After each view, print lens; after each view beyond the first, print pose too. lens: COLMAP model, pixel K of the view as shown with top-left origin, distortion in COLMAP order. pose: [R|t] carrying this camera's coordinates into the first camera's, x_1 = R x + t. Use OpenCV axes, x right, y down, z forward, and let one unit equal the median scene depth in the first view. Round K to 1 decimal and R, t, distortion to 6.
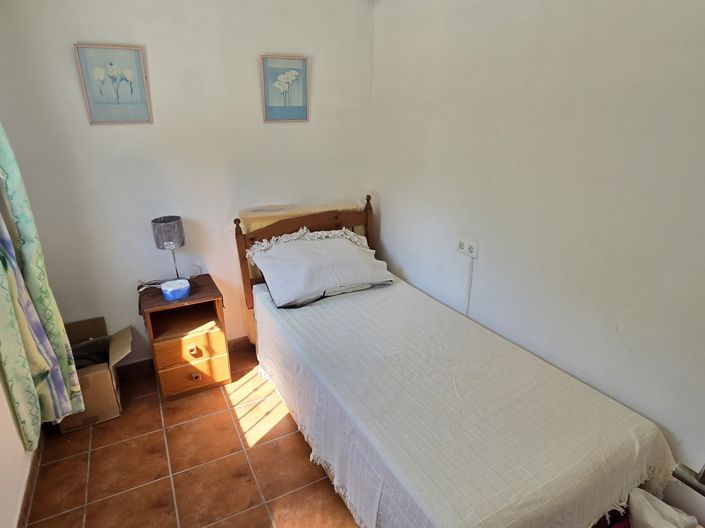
lens RADIAL K [[415.9, 0, 352.3], [0, 415.9, 263.2], [0, 0, 1]] dist [-0.007422, -0.002468]
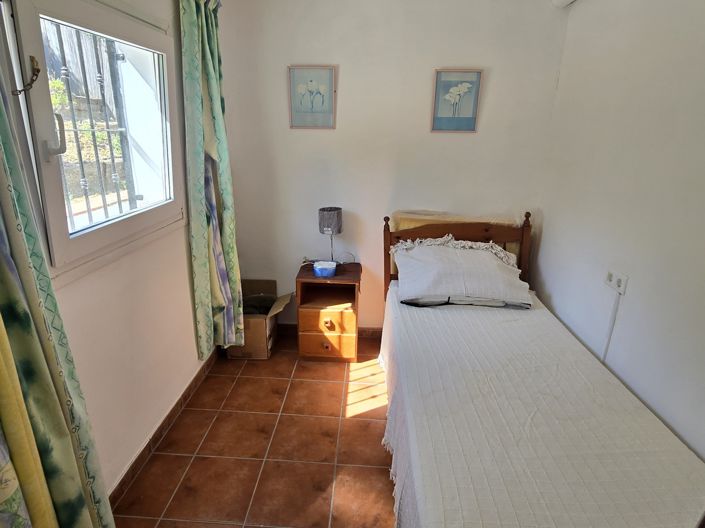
lens RADIAL K [[415.9, 0, 351.5], [0, 415.9, 265.1], [0, 0, 1]] dist [-0.007422, -0.002468]
pose [[0.858163, 0.176007, -0.482263, 0.214106], [-0.195951, 0.980571, 0.009184, 0.029456], [0.474510, 0.086619, 0.875978, 0.000960]]
